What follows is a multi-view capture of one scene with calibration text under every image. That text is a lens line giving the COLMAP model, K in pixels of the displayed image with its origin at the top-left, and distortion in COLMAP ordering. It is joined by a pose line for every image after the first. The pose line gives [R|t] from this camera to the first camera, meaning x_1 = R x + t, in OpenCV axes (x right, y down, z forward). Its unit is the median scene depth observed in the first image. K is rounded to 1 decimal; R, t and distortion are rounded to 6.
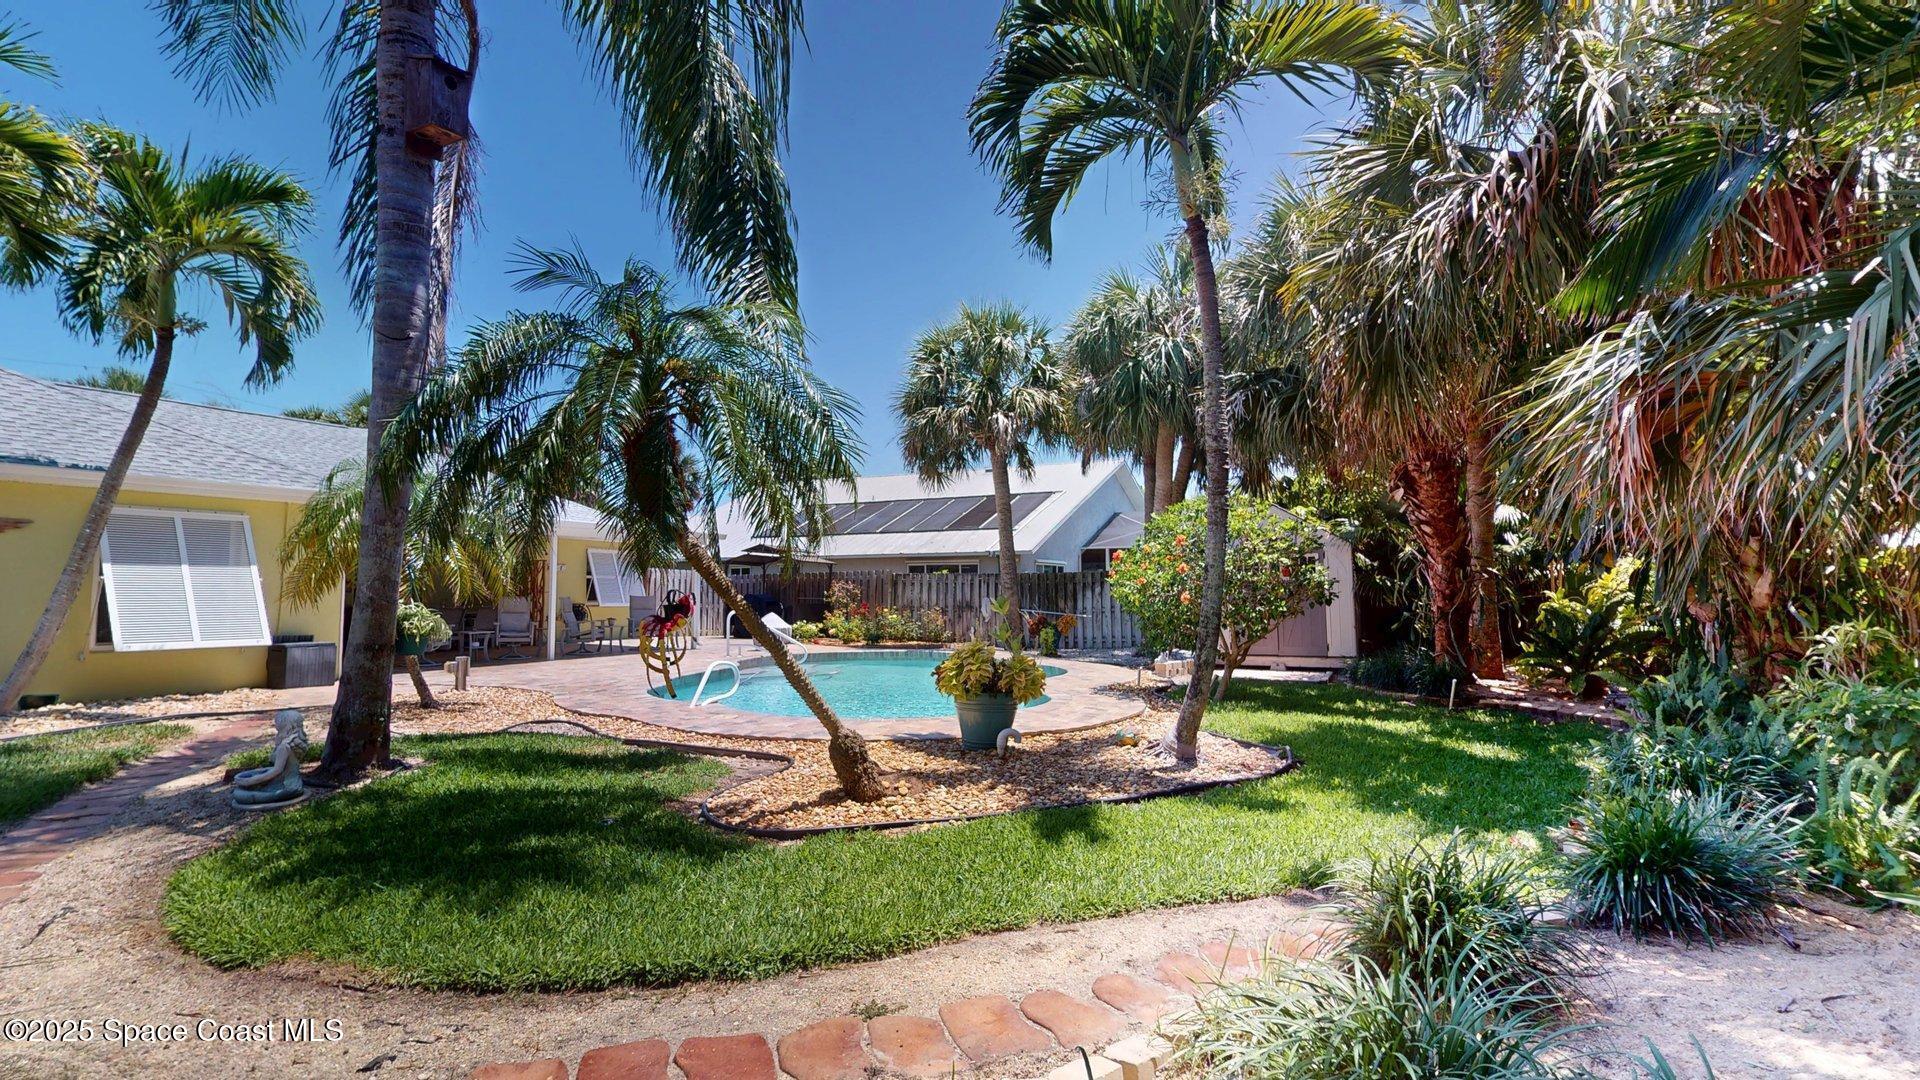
lens RADIAL K [[910.0, 0, 950.8], [0, 910.0, 539.9], [0, 0, 1]] dist [-0.014121, 0.000054]
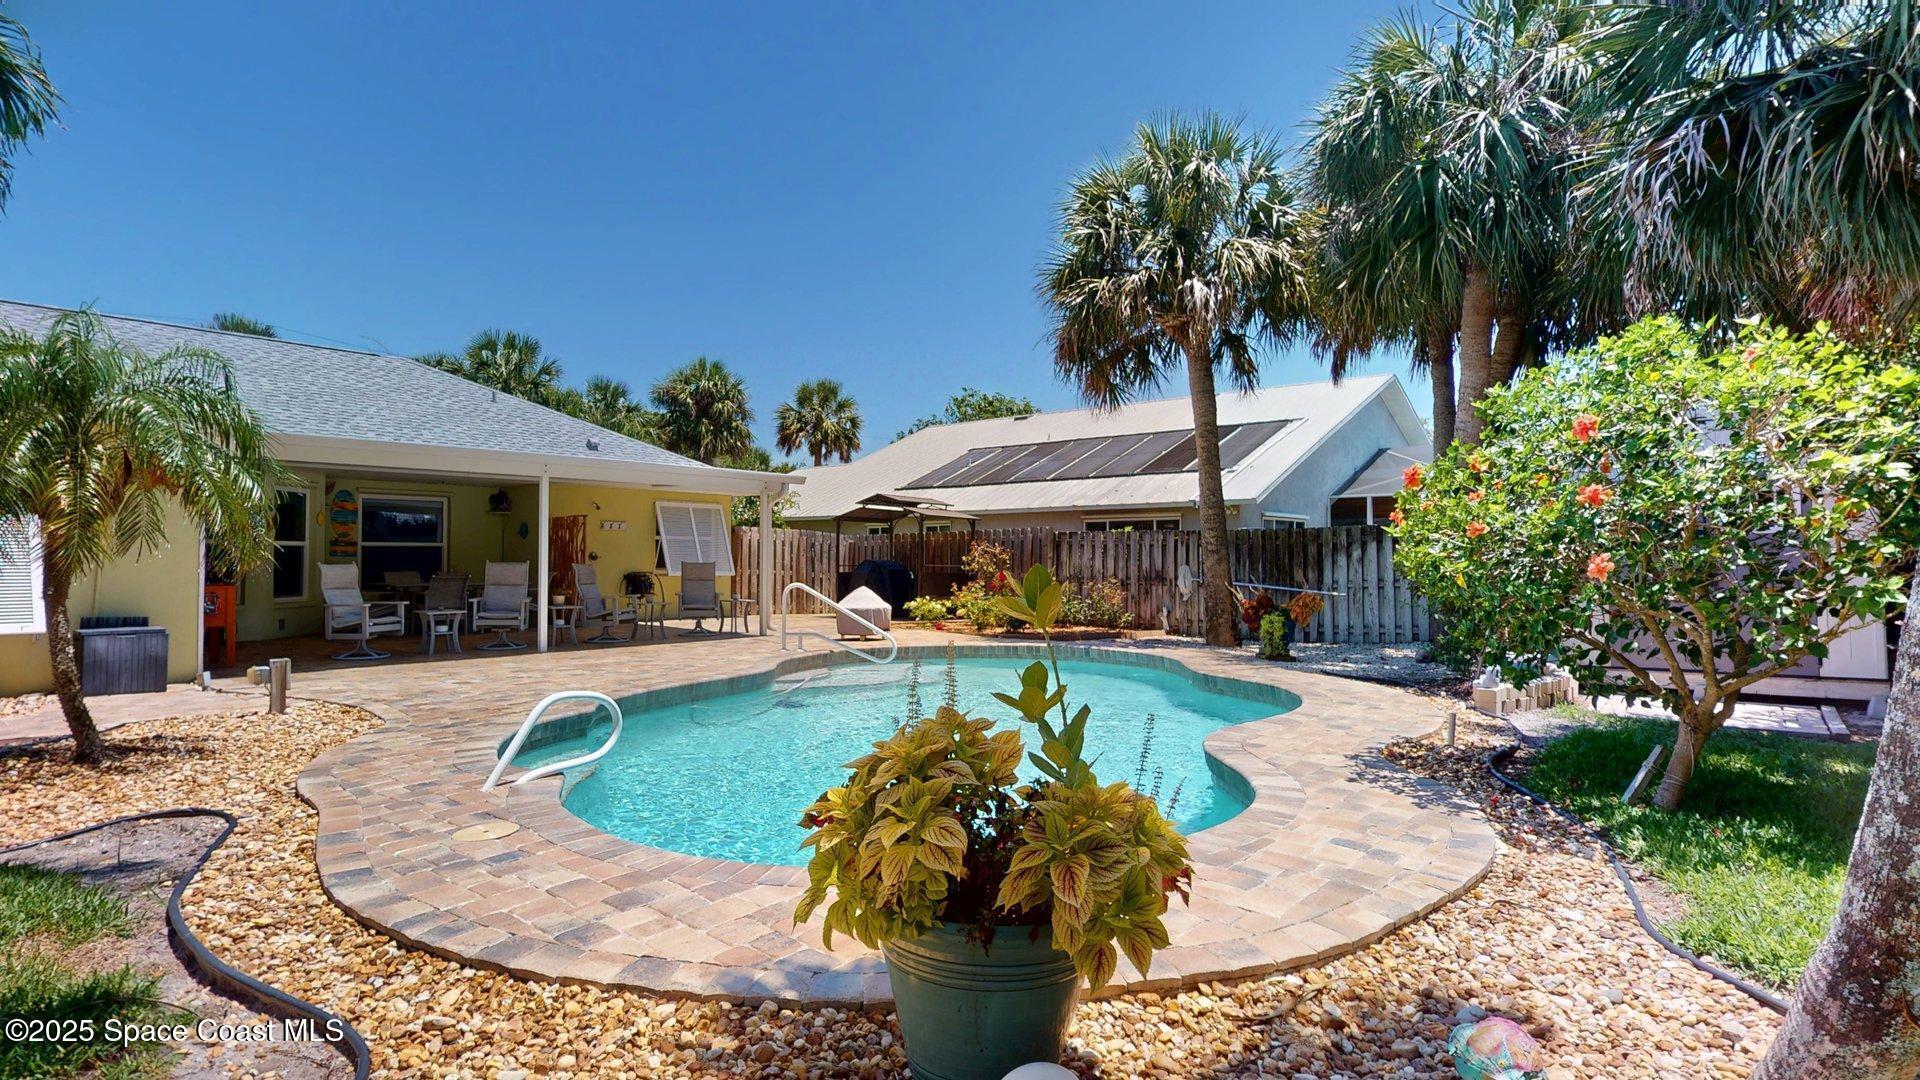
lens RADIAL K [[910.0, 0, 975.5], [0, 910.0, 547.6], [0, 0, 1]] dist [-0.014121, 0.000054]
pose [[0.973376, -0.002825, -0.229197, 0.045805], [0.013165, 0.998963, 0.043596, 0.019086], [0.228836, -0.045452, 0.972403, 0.313854]]
